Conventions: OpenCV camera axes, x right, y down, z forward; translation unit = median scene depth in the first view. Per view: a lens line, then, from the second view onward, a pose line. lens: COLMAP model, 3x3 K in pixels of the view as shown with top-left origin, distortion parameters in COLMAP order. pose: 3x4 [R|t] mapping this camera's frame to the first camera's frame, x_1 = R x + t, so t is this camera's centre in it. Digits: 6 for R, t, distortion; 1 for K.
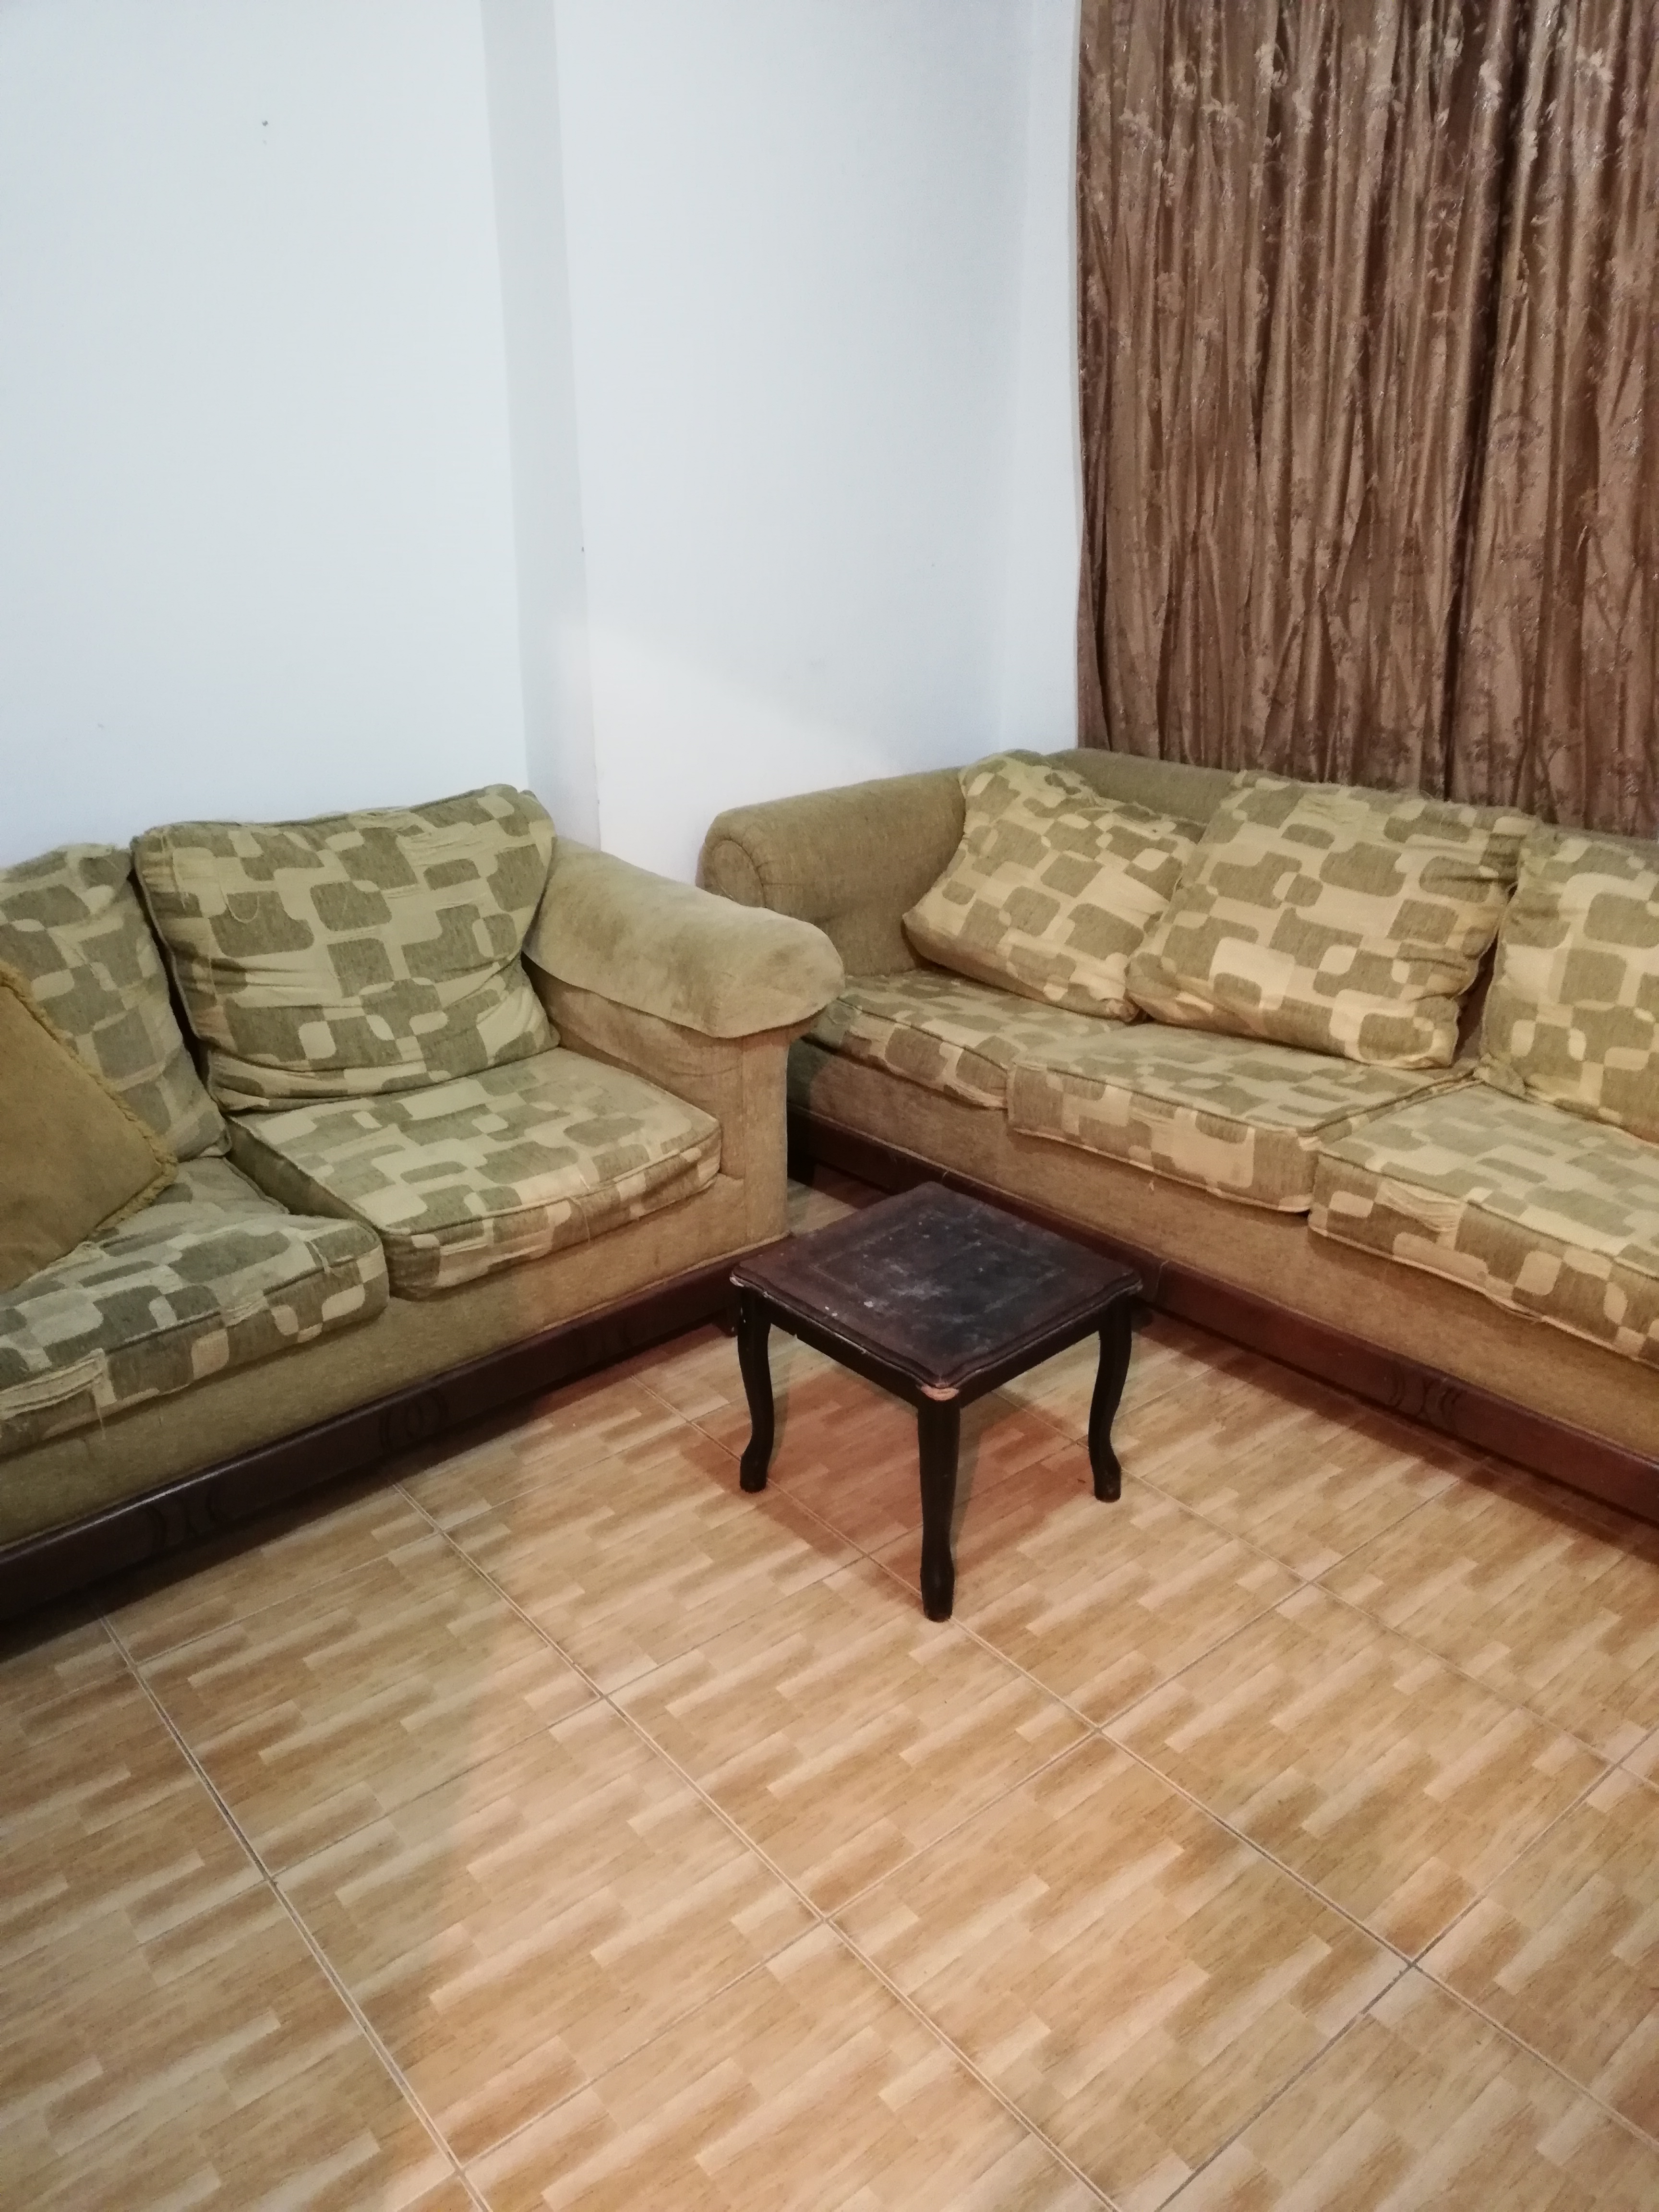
lens RADIAL K [[1673.3, 0, 826.7], [0, 1673.3, 1102.5], [0, 0, 1]] dist [0.023374, -0.030036]
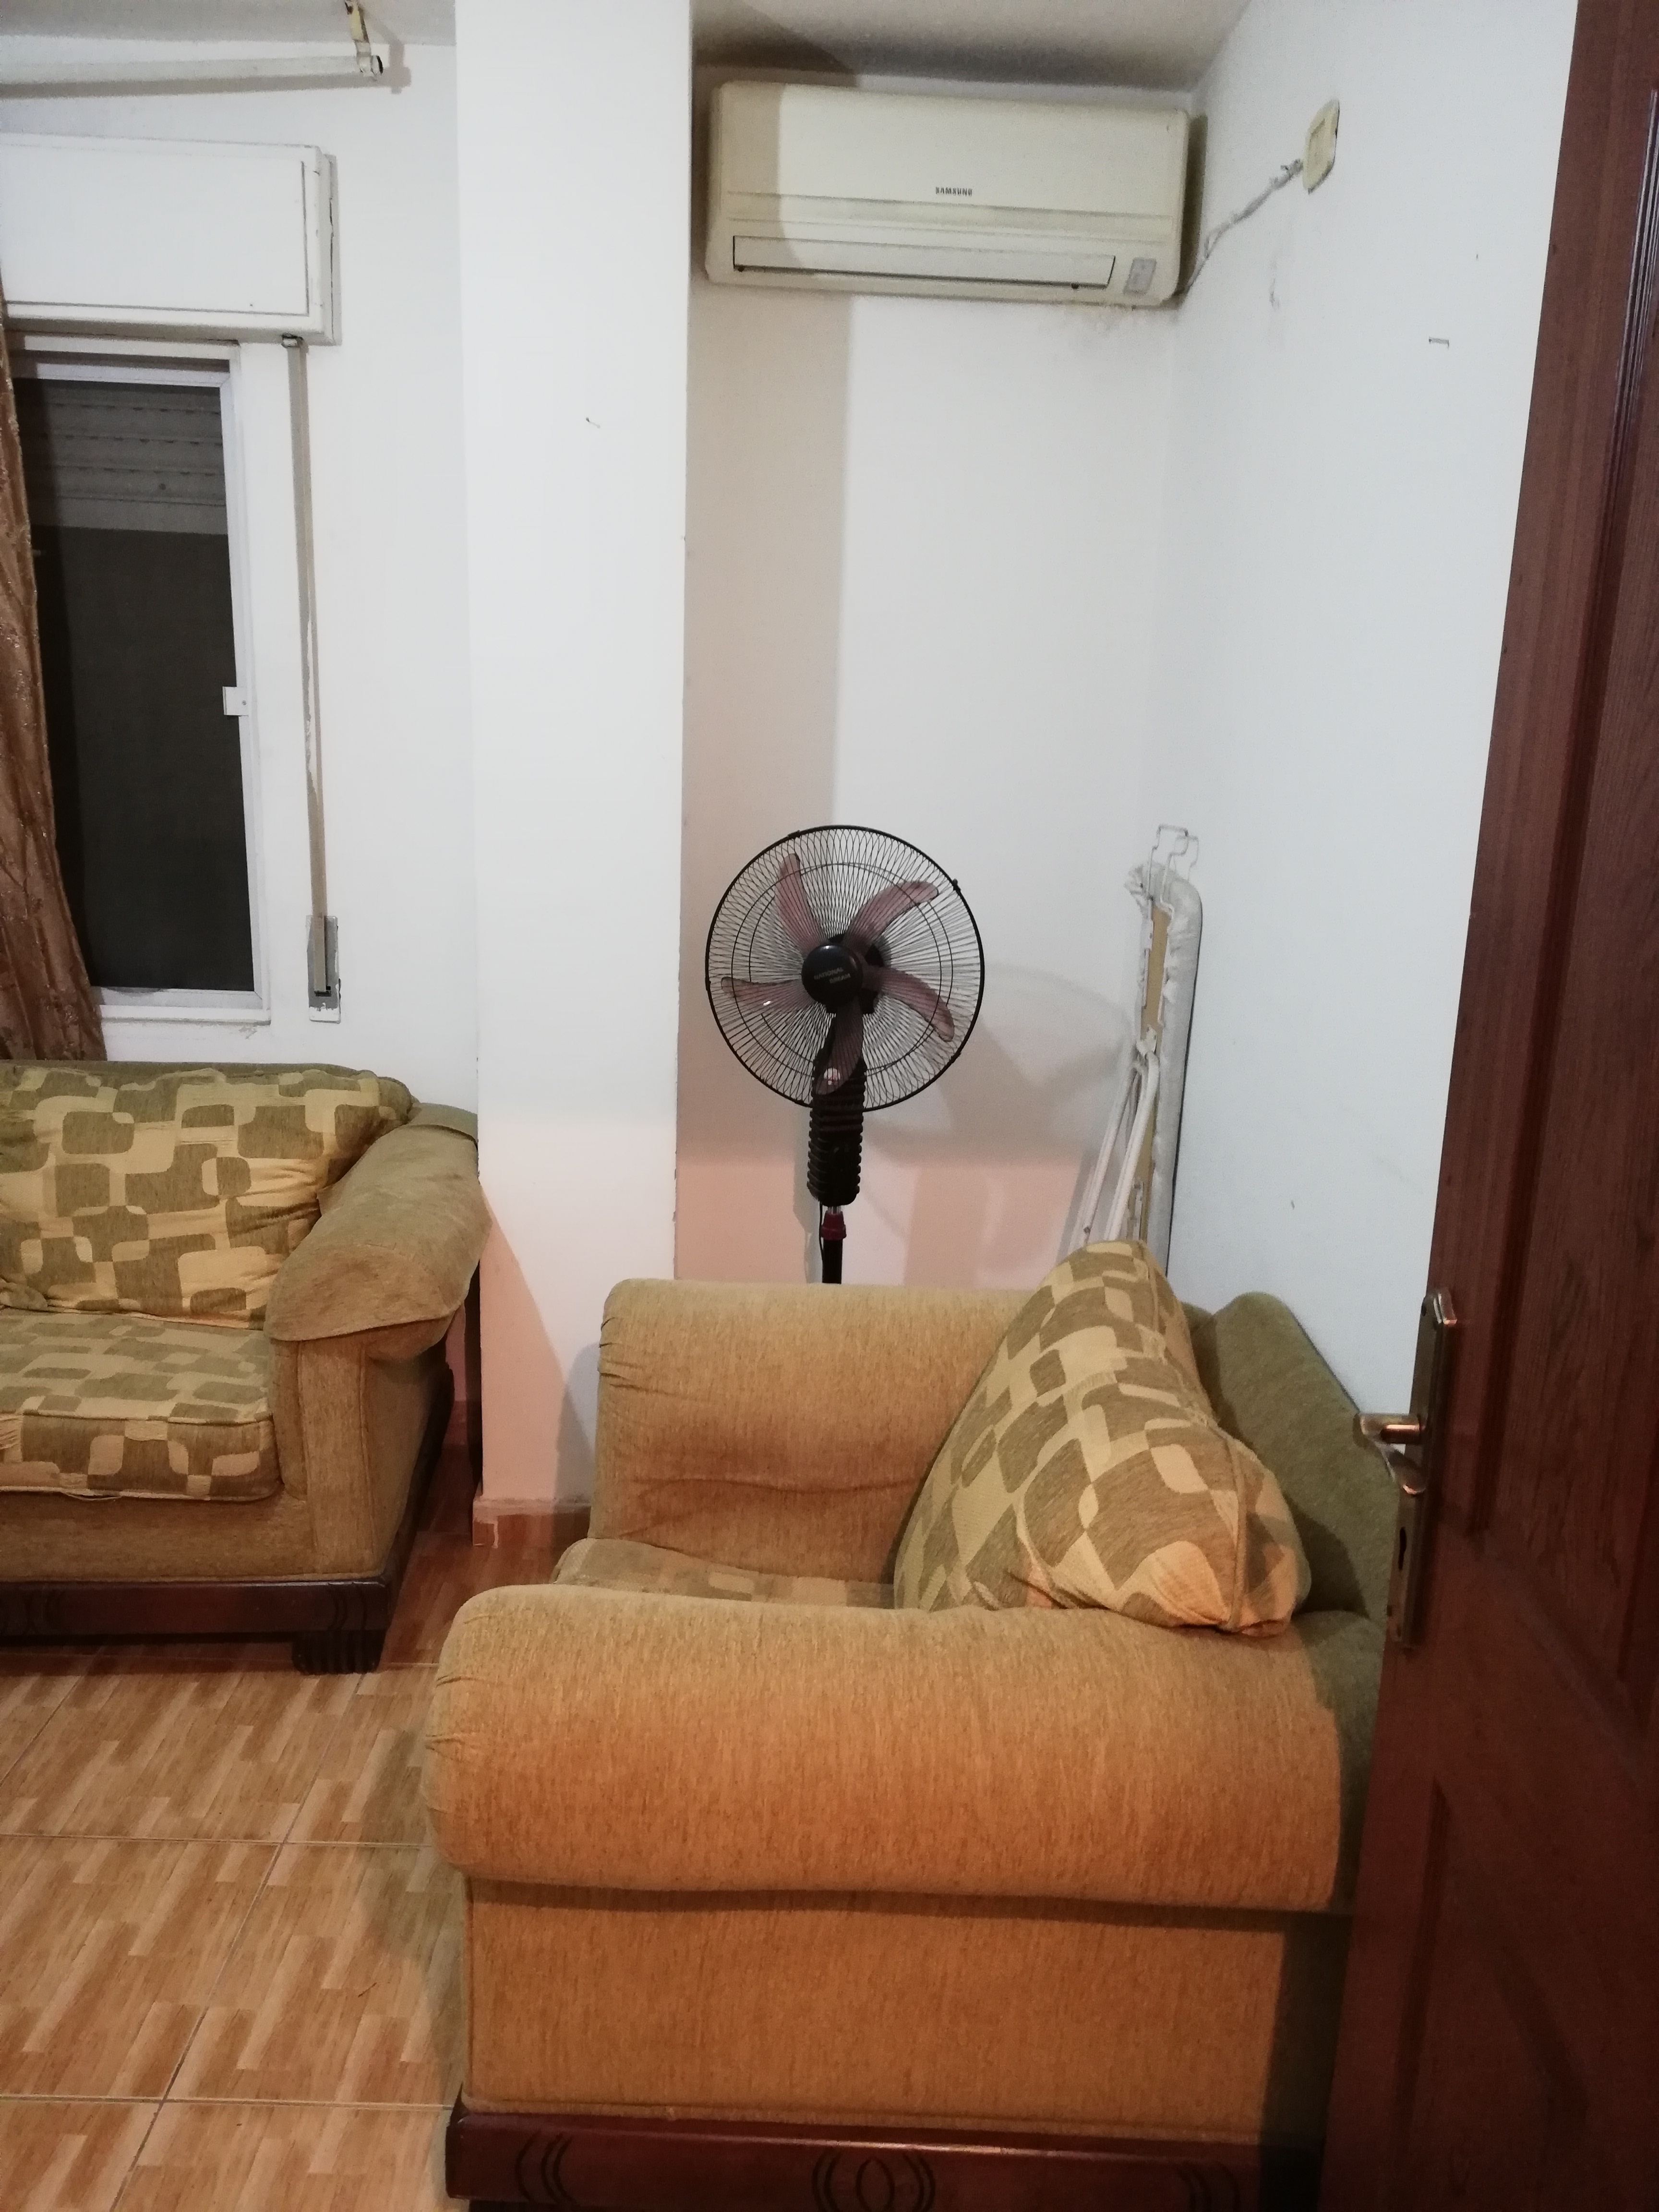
lens RADIAL K [[1673.3, 0, 813.9], [0, 1673.3, 1060.7], [0, 0, 1]] dist [0.023374, -0.030036]
pose [[0.639862, -0.145699, 0.754552, -0.062458], [0.267768, 0.962602, -0.041196, 0.022264], [-0.720331, 0.228405, 0.654946, -0.094620]]
